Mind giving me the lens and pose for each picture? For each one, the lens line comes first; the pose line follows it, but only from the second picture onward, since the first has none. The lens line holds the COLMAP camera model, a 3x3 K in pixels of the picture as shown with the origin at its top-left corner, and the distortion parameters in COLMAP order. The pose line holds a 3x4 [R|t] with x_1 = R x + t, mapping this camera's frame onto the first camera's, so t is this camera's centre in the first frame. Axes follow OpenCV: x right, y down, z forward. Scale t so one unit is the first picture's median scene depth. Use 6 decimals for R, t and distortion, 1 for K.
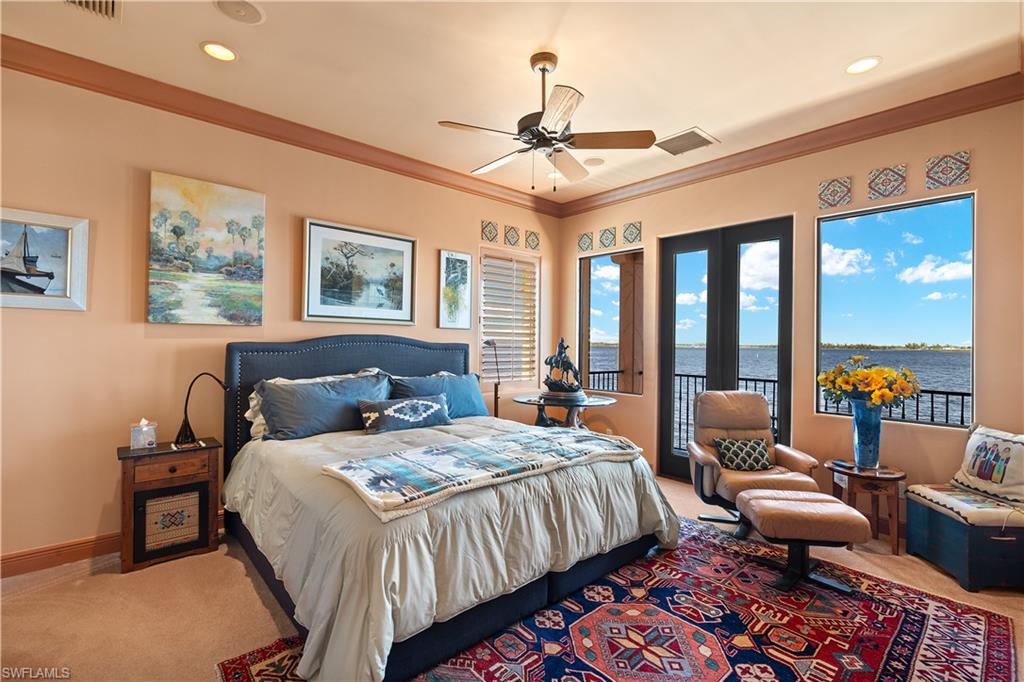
lens RADIAL K [[467.7, 0, 510.5], [0, 467.7, 340.4], [0, 0, 1]] dist [-0.001890, -0.000020]
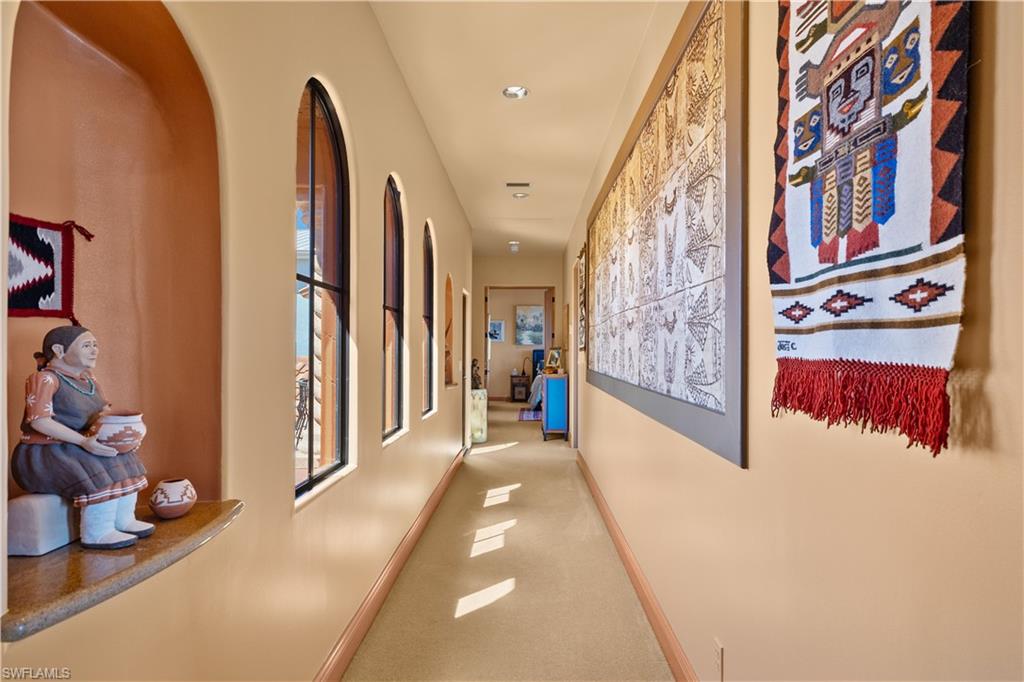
lens RADIAL K [[560.8, 0, 512.1], [0, 560.8, 344.9], [0, 0, 1]] dist [-0.000002, 0.000000]
pose [[0.725658, -0.012747, -0.687937, 2.389612], [0.010144, 0.999918, -0.007827, 0.000766], [0.687980, -0.001298, 0.725728, -2.392793]]
